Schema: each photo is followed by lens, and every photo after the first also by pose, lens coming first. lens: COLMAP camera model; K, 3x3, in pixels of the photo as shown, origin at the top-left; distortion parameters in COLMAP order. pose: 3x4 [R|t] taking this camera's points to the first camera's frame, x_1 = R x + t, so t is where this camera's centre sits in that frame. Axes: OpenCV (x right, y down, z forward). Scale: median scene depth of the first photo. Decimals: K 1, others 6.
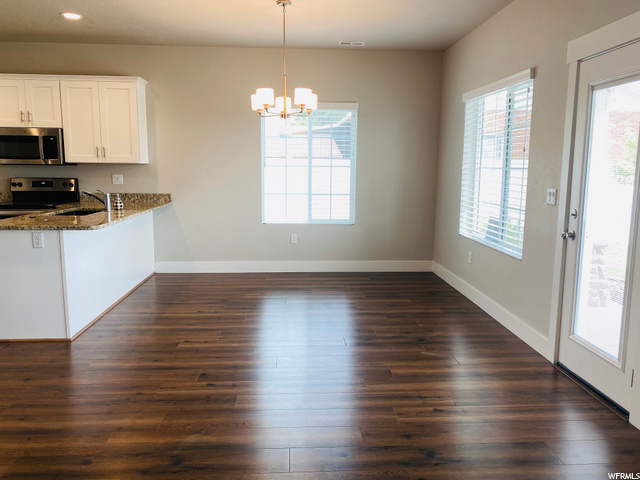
lens RADIAL K [[486.4, 0, 321.9], [0, 486.4, 236.9], [0, 0, 1]] dist [0.001100, -0.005192]
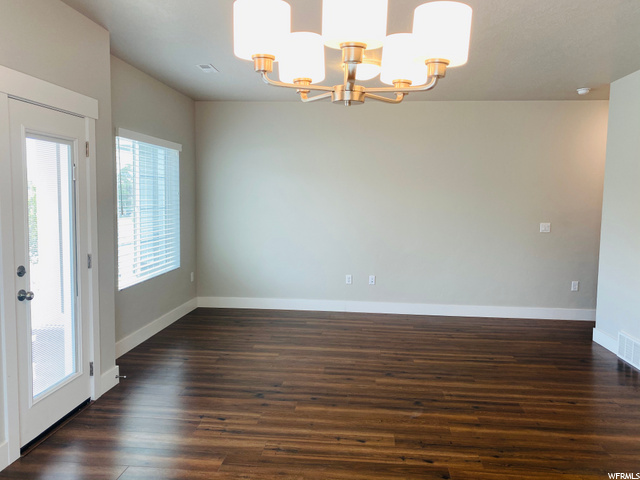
lens RADIAL K [[486.4, 0, 321.9], [0, 486.4, 236.9], [0, 0, 1]] dist [0.001100, -0.005192]
pose [[-0.988417, -0.038325, 0.146846, -0.156302], [-0.003583, 0.973212, 0.229881, -0.342412], [-0.151723, 0.226693, -0.962076, 1.932522]]
